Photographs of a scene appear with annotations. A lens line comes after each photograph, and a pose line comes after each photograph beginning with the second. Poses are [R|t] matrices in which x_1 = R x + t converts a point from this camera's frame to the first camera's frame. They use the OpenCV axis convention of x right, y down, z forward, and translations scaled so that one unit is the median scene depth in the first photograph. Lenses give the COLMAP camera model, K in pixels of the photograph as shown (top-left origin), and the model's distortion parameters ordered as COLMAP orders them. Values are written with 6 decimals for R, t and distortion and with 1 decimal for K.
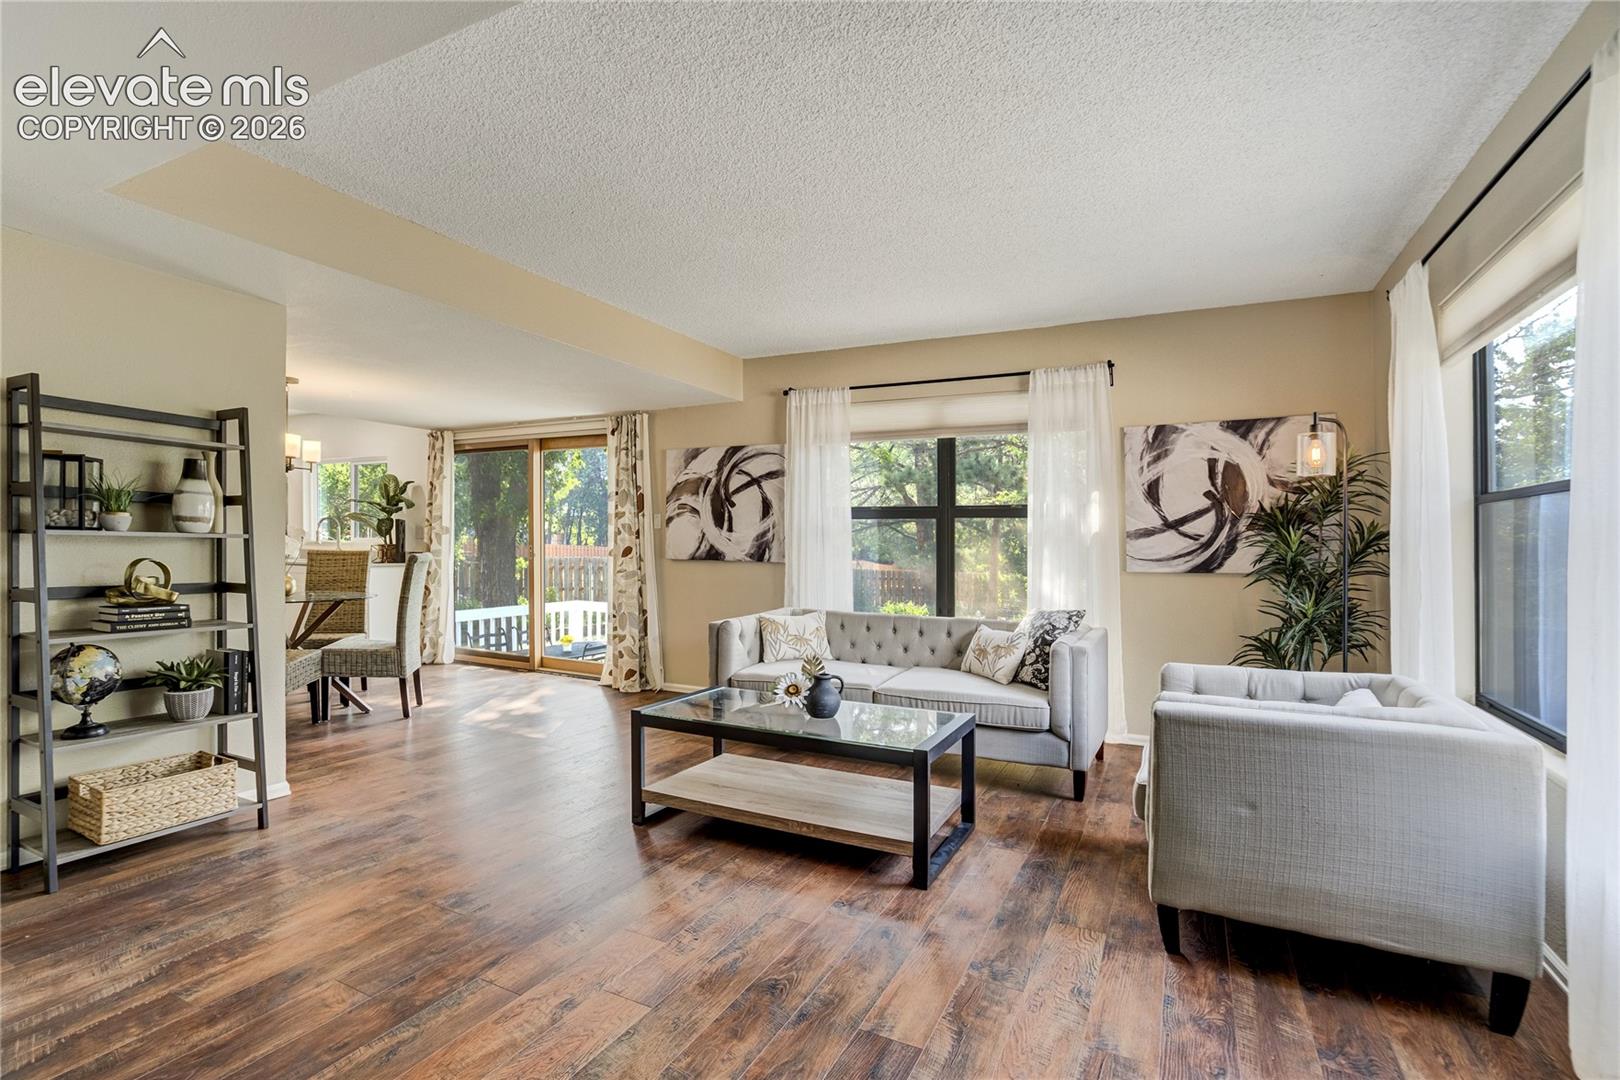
lens RADIAL K [[738.0, 0, 810.0], [0, 738.0, 540.0], [0, 0, 1]] dist [0.000406, 0.000523]
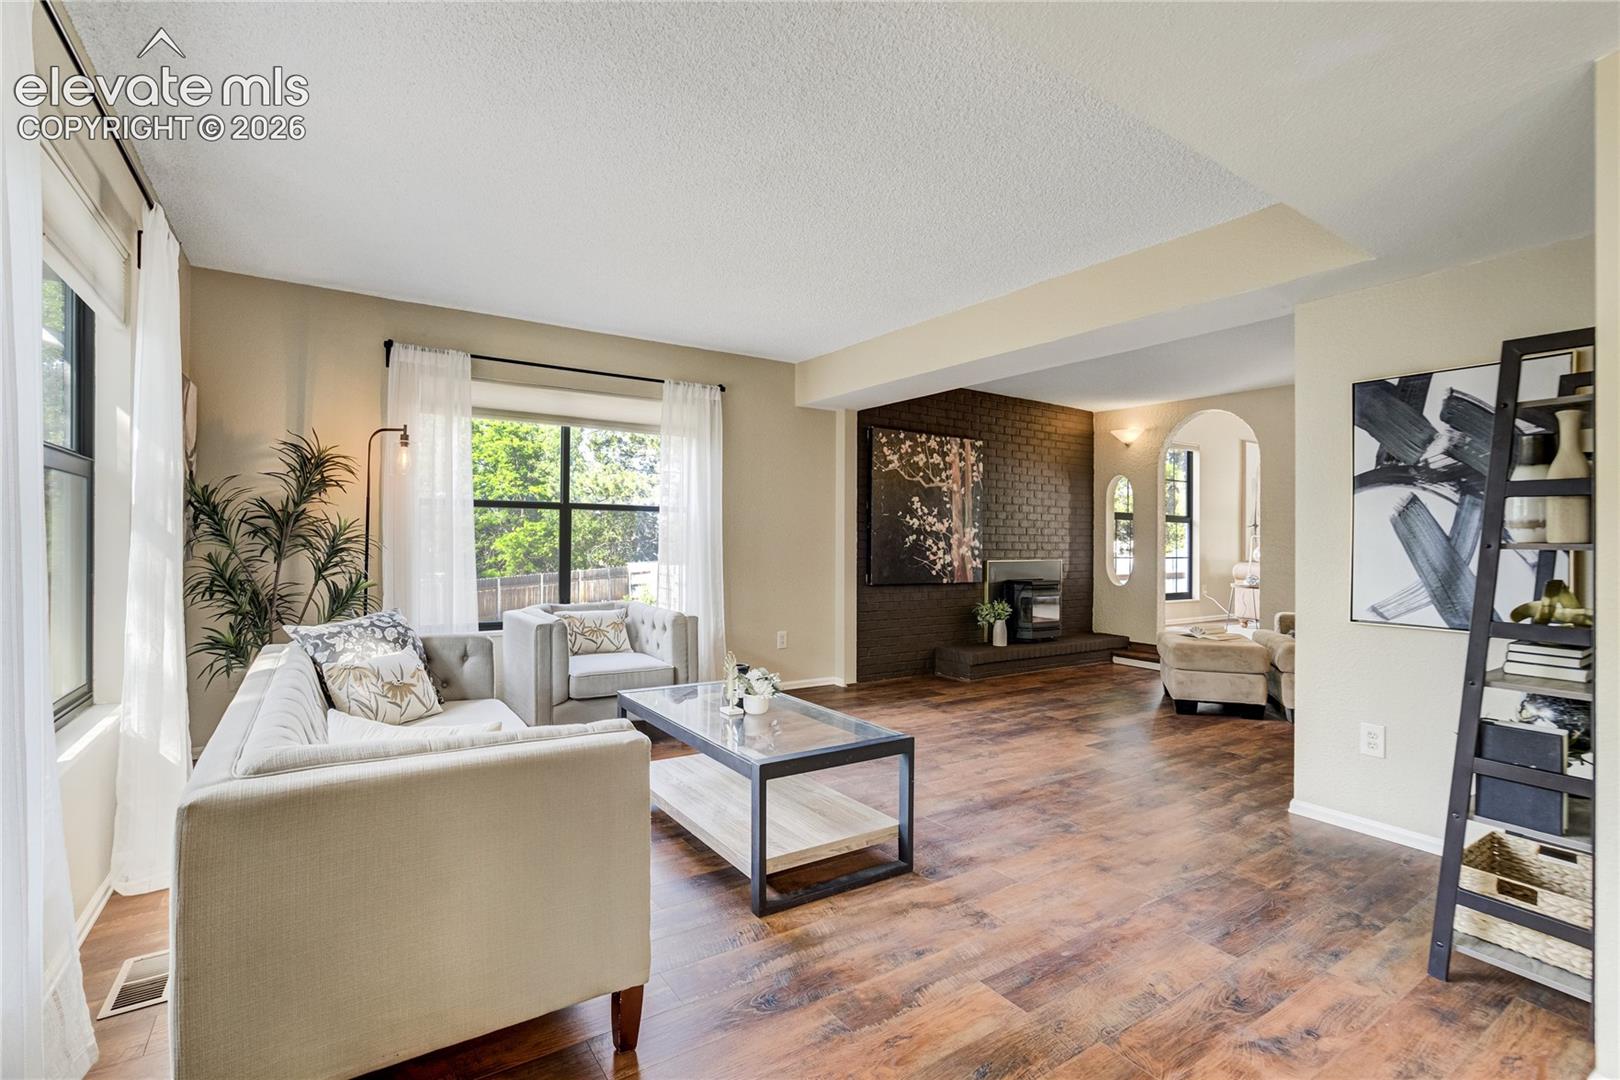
lens RADIAL K [[738.0, 0, 810.0], [0, 738.0, 540.0], [0, 0, 1]] dist [0.000406, 0.000523]
pose [[-0.867816, -0.026843, 0.496159, -0.533224], [-0.028917, 0.999576, 0.003500, 0.008740], [-0.496043, -0.011310, -0.868224, 1.749155]]
